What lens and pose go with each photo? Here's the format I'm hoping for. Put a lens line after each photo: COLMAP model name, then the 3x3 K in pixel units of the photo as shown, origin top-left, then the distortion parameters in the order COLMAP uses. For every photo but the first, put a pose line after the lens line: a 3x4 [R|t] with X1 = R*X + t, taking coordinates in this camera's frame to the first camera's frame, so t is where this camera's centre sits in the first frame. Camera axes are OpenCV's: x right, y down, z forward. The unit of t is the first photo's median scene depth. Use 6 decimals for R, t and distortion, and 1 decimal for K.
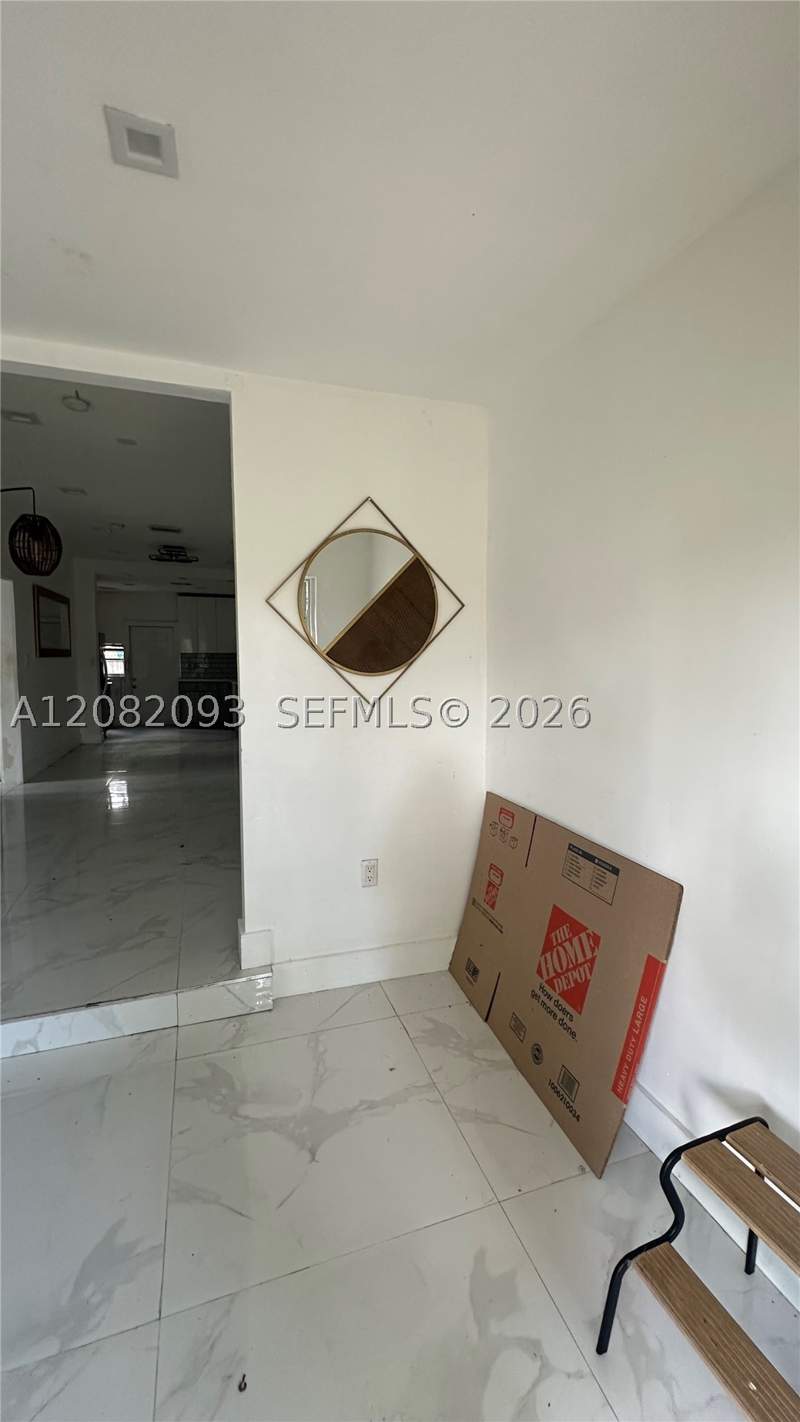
lens RADIAL K [[571.0, 0, 399.9], [0, 571.0, 707.7], [0, 0, 1]] dist [-0.000064, 0.000548]
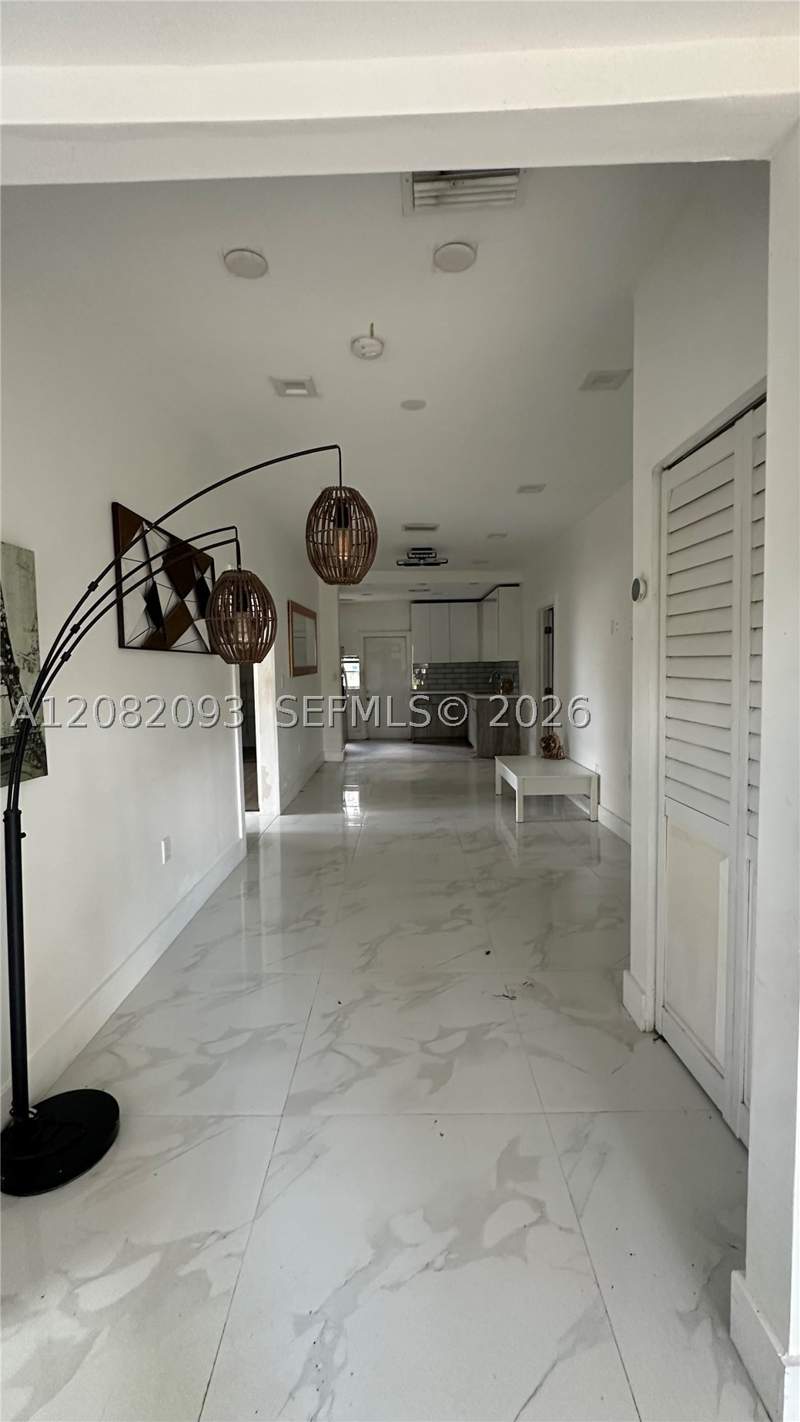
lens RADIAL K [[571.0, 0, 399.9], [0, 571.0, 707.7], [0, 0, 1]] dist [-0.000064, 0.000548]
pose [[0.941117, 0.004804, -0.338047, -0.285377], [-0.005089, 0.999987, 0.000043, -0.075622], [0.338043, 0.001680, 0.941129, 0.336366]]
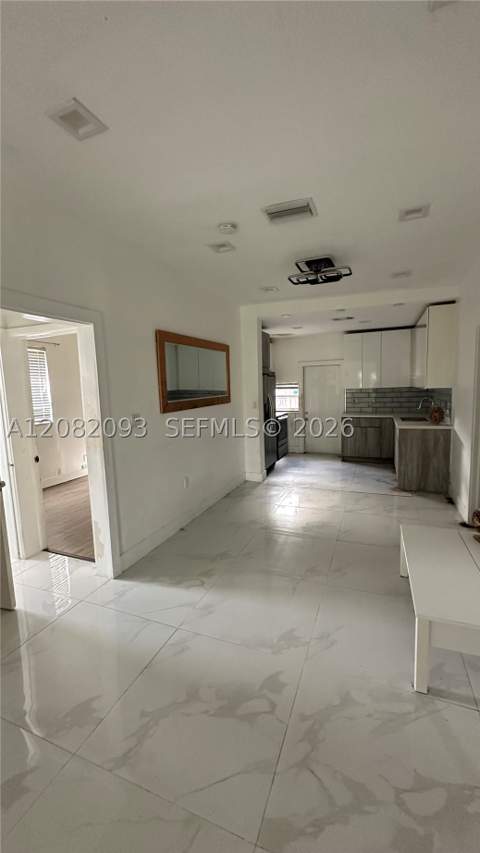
lens RADIAL K [[342.5, 0, 239.9], [0, 342.5, 424.5], [0, 0, 1]] dist [-0.000064, 0.000548]
pose [[0.753584, 0.044851, -0.655819, -0.381957], [-0.017392, 0.998681, 0.048314, -0.194171], [0.657121, -0.025002, 0.753370, 1.327731]]
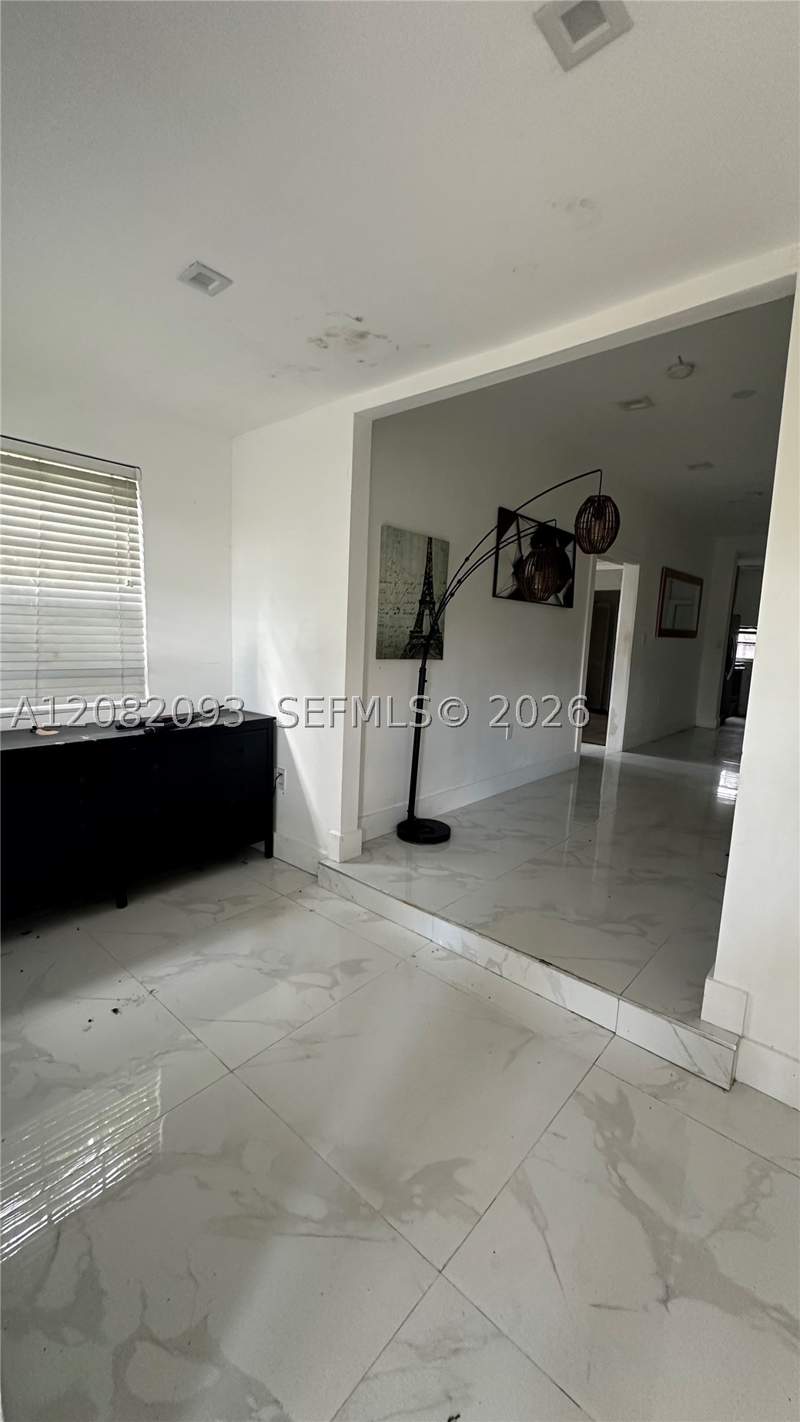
lens RADIAL K [[571.0, 0, 399.9], [0, 571.0, 707.7], [0, 0, 1]] dist [-0.000064, 0.000548]
pose [[0.493070, 0.133771, -0.859644, 0.105134], [-0.111070, 0.989701, 0.090303, -0.004095], [0.862871, 0.050955, 0.502850, 0.138477]]
